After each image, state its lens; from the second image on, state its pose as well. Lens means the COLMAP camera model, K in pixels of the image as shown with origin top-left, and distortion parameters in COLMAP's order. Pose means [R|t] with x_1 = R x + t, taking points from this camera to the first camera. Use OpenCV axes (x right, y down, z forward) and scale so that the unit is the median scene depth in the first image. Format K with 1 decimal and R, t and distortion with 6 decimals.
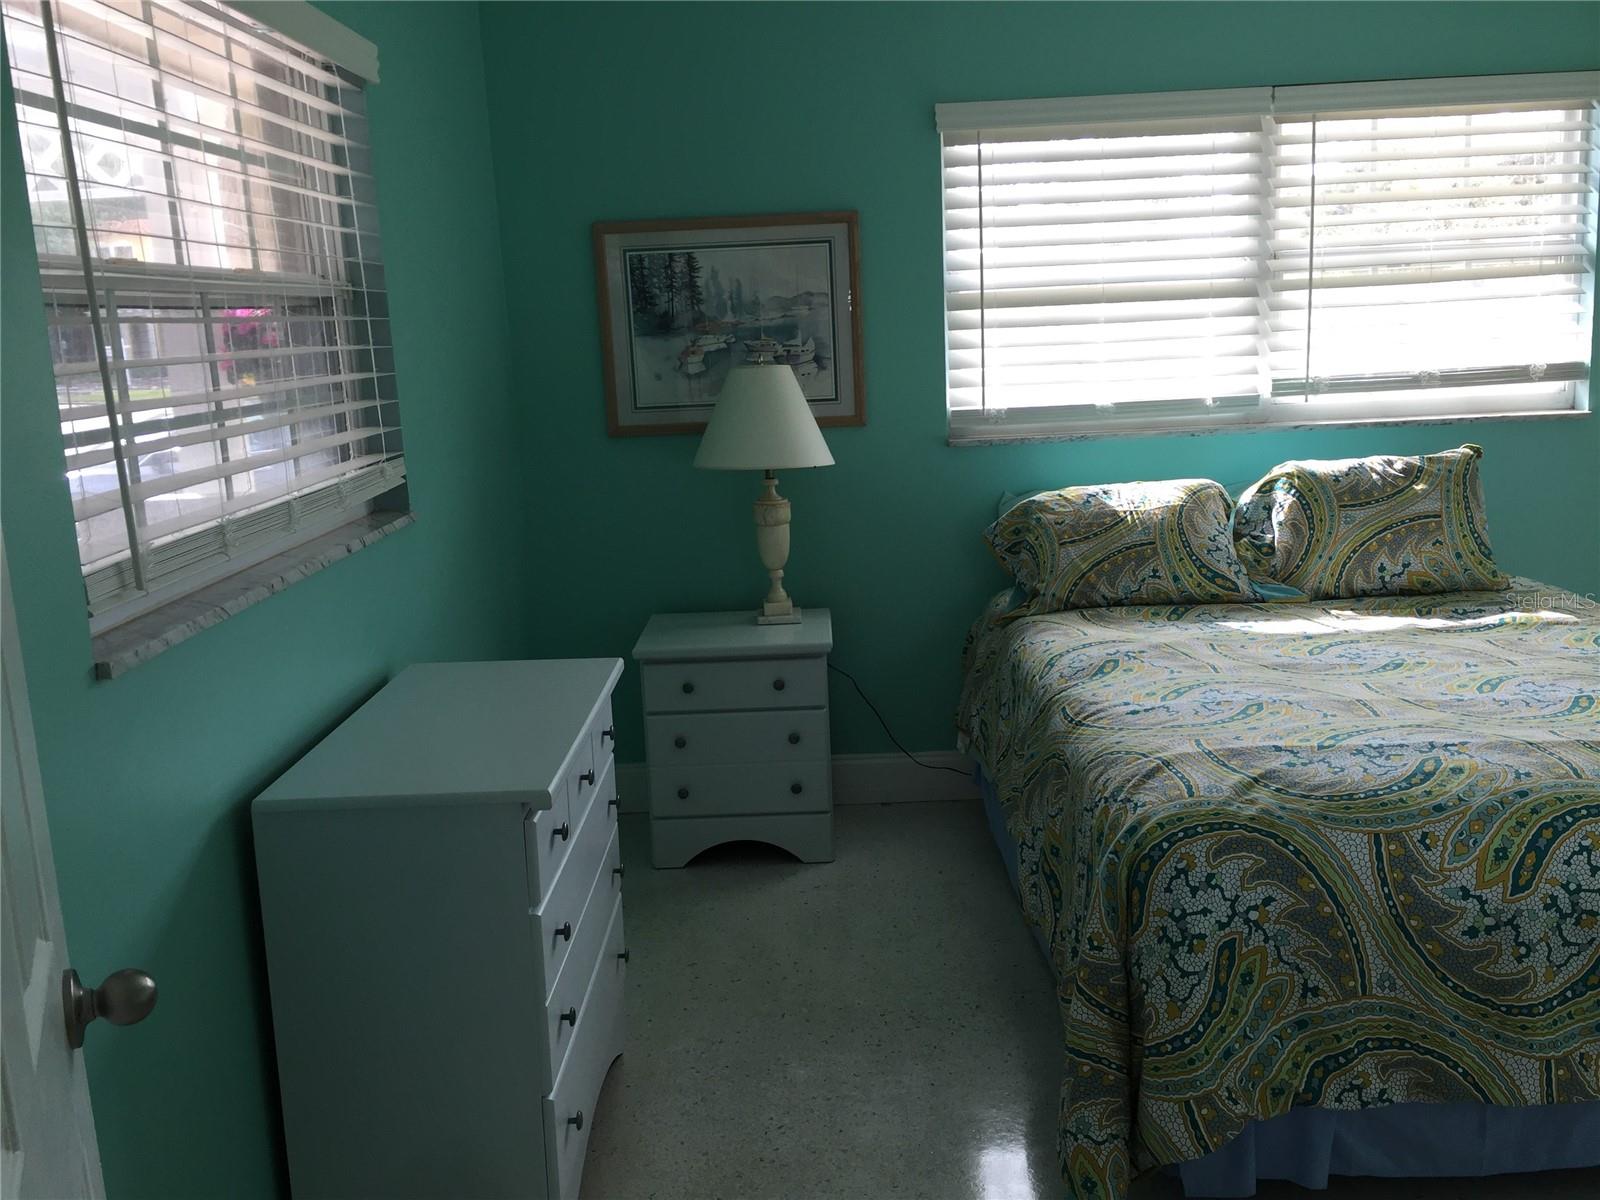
lens RADIAL K [[1346.6, 0, 796.4], [0, 1346.6, 564.0], [0, 0, 1]] dist [0.083250, -0.106519]
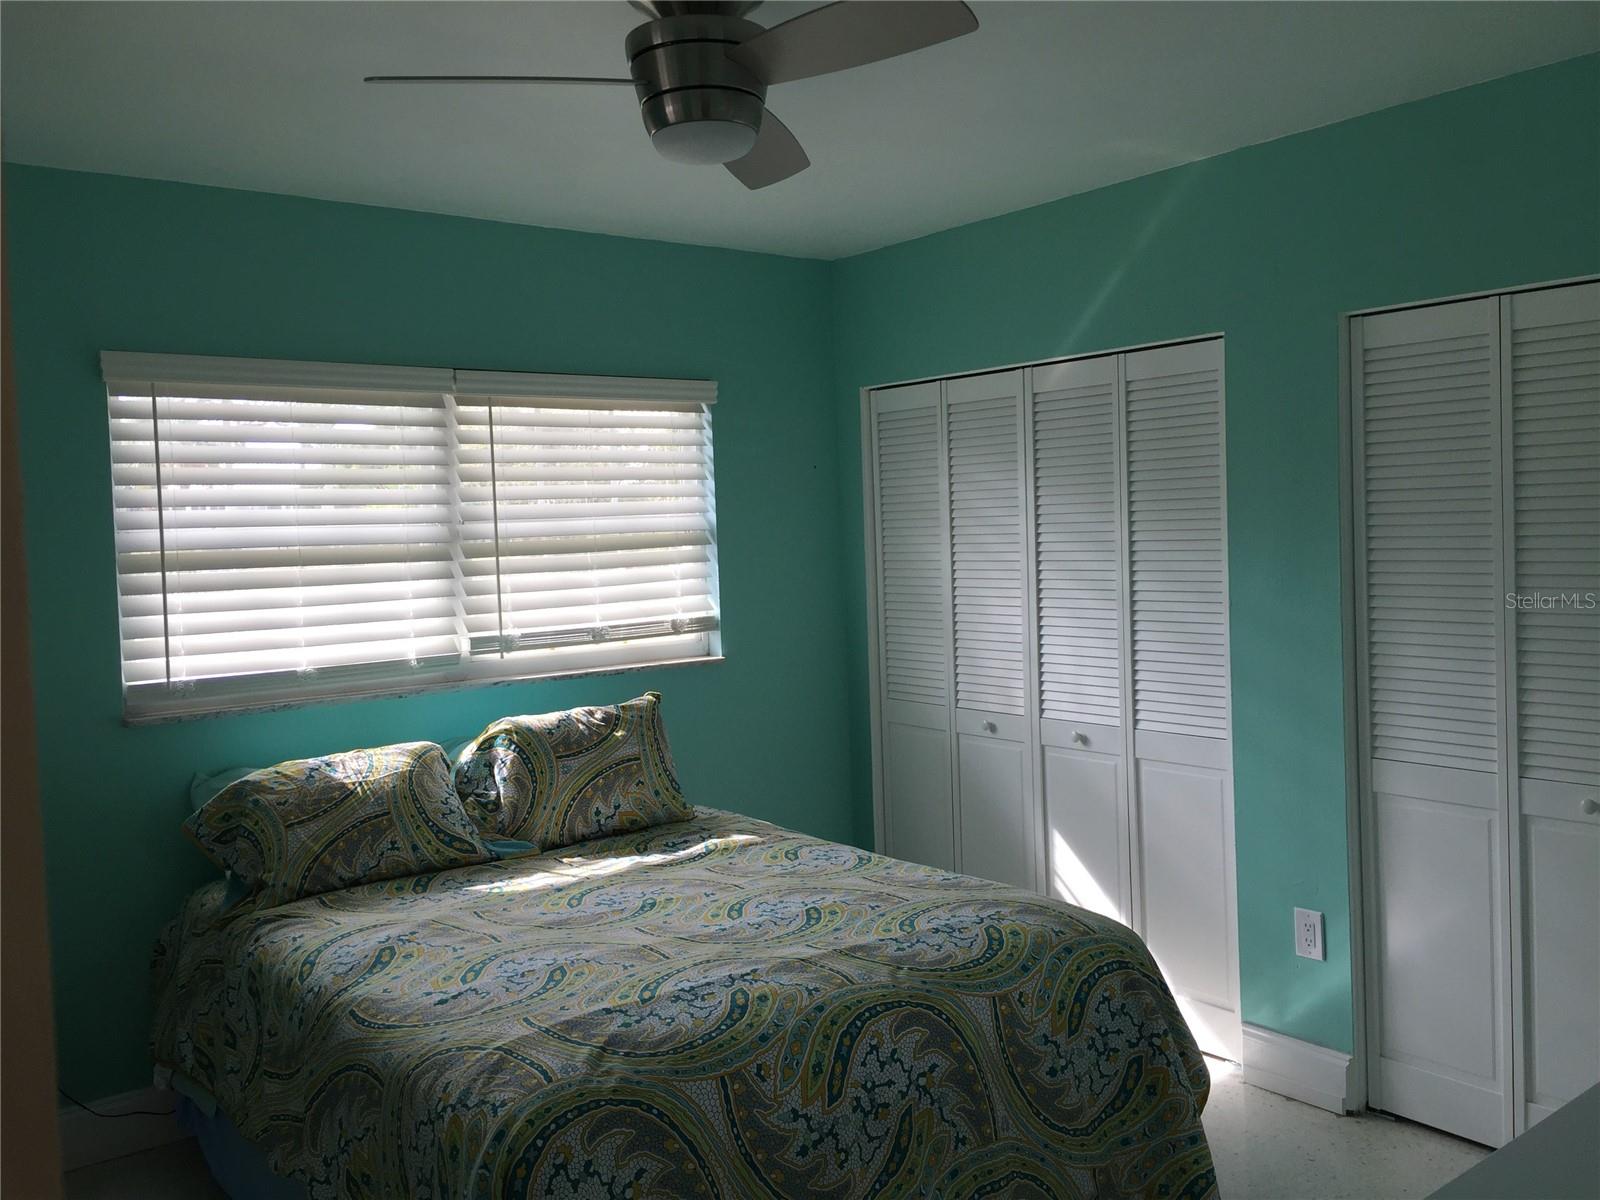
lens RADIAL K [[1346.6, 0, 796.4], [0, 1346.6, 564.0], [0, 0, 1]] dist [0.083250, -0.106519]
pose [[0.790426, -0.000003, 0.612557, -0.115178], [0.110114, 0.983711, -0.142083, -0.024254], [-0.602579, 0.179757, 0.777551, 0.050875]]
